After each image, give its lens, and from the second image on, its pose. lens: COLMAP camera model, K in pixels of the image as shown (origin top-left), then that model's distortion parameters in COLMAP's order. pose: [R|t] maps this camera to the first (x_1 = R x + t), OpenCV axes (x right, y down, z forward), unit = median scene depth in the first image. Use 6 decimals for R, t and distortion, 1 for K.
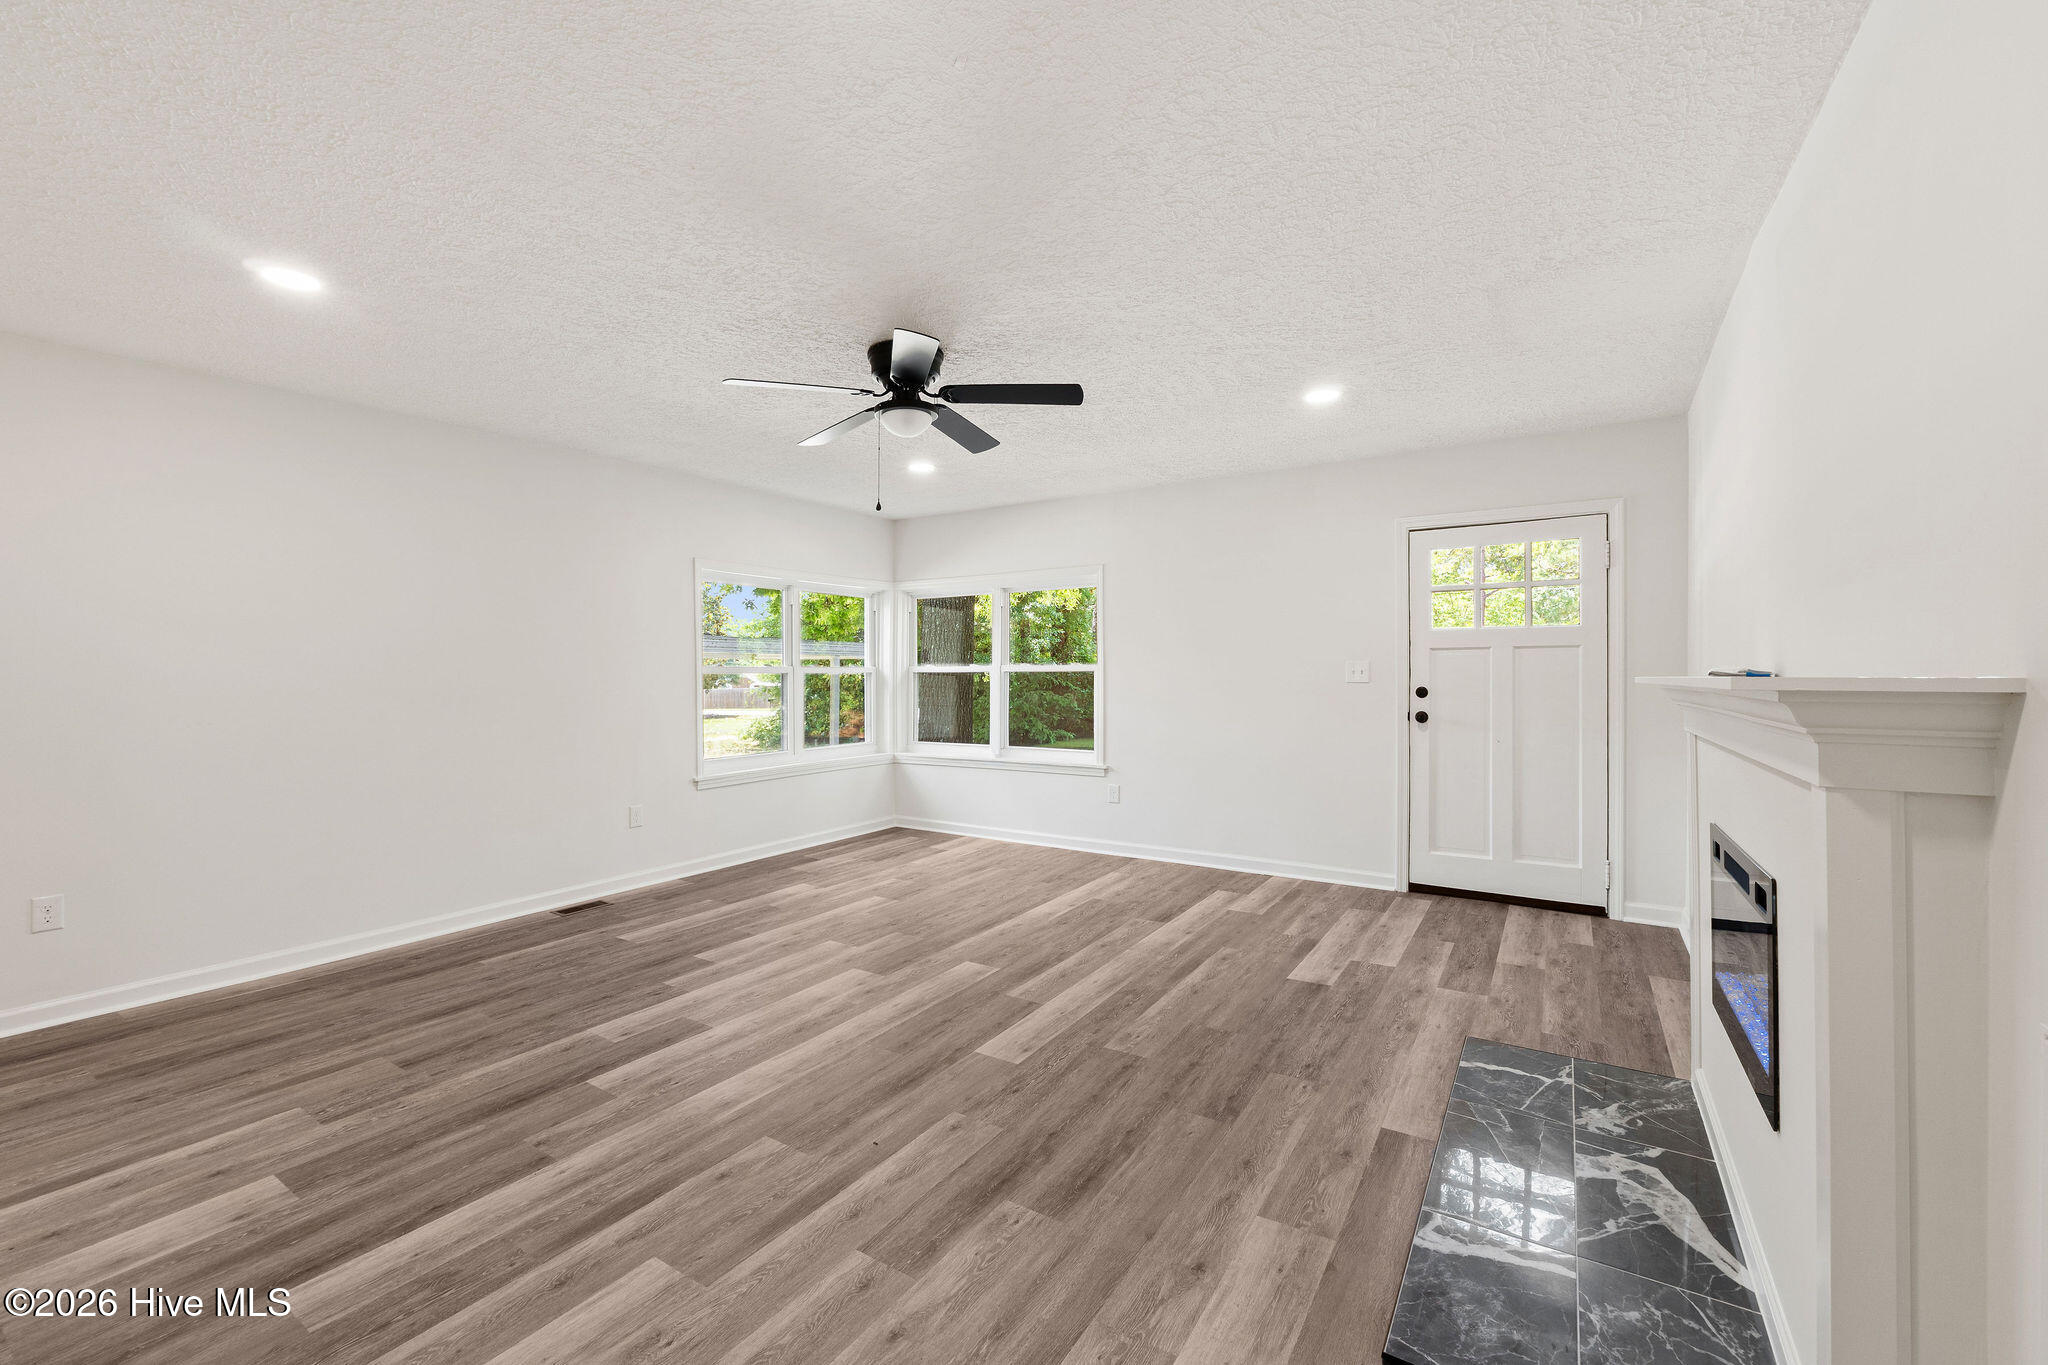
lens RADIAL K [[865.0, 0, 1020.9], [0, 865.0, 671.5], [0, 0, 1]] dist [-0.008497, -0.000591]
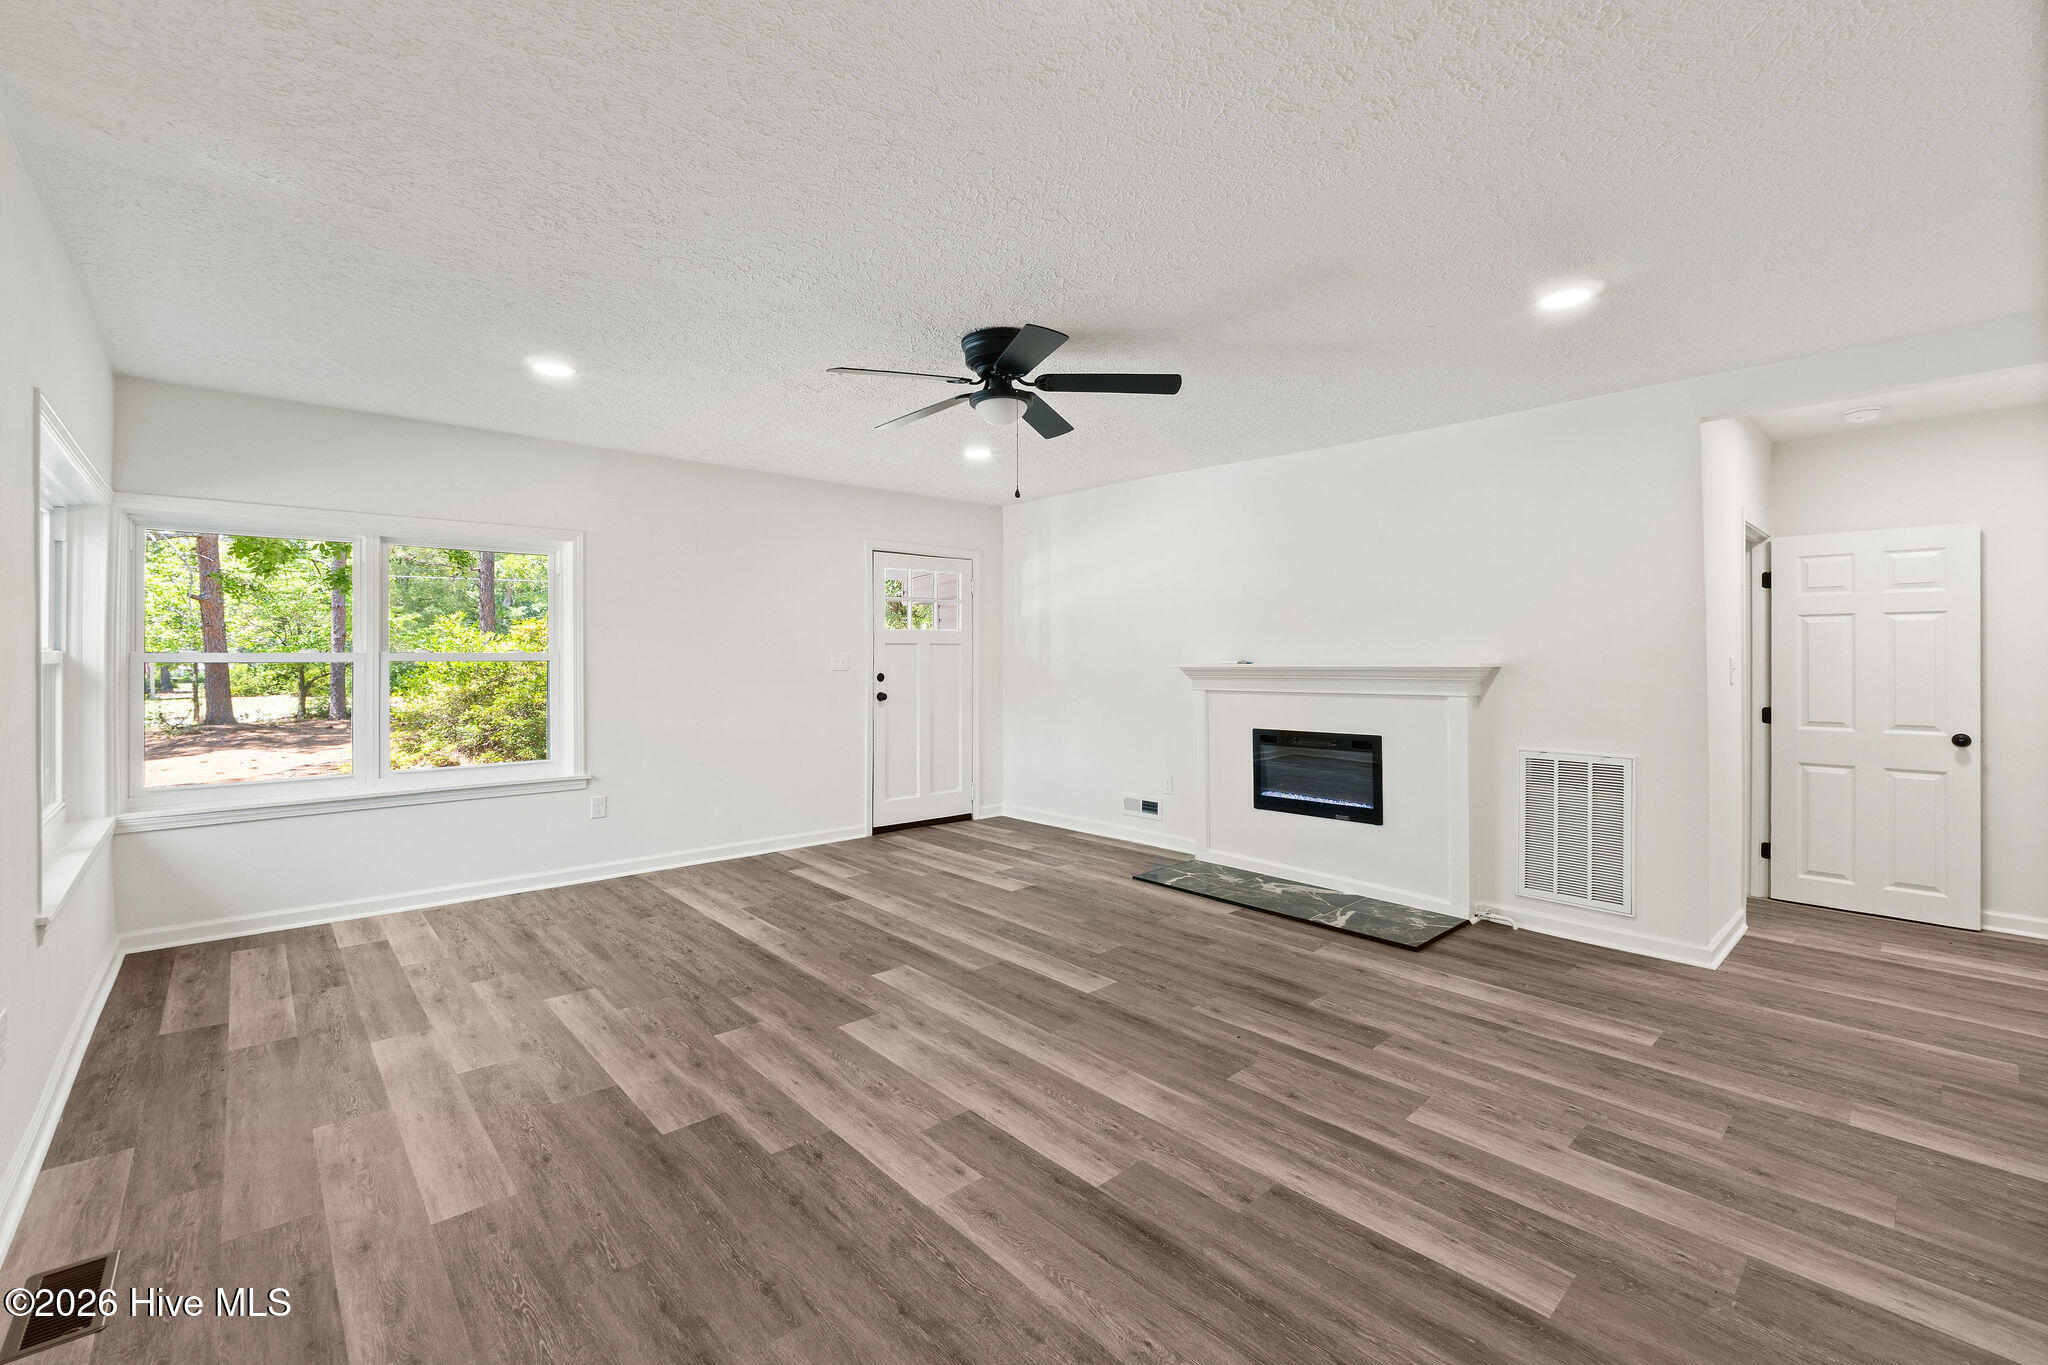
lens RADIAL K [[865.0, 0, 988.5], [0, 865.0, 653.4], [0, 0, 1]] dist [-0.008497, -0.000591]
pose [[0.260907, 0.008053, 0.965330, -1.229662], [-0.001045, 0.999967, -0.008059, -0.002194], [-0.965363, 0.001094, 0.260907, 0.848239]]
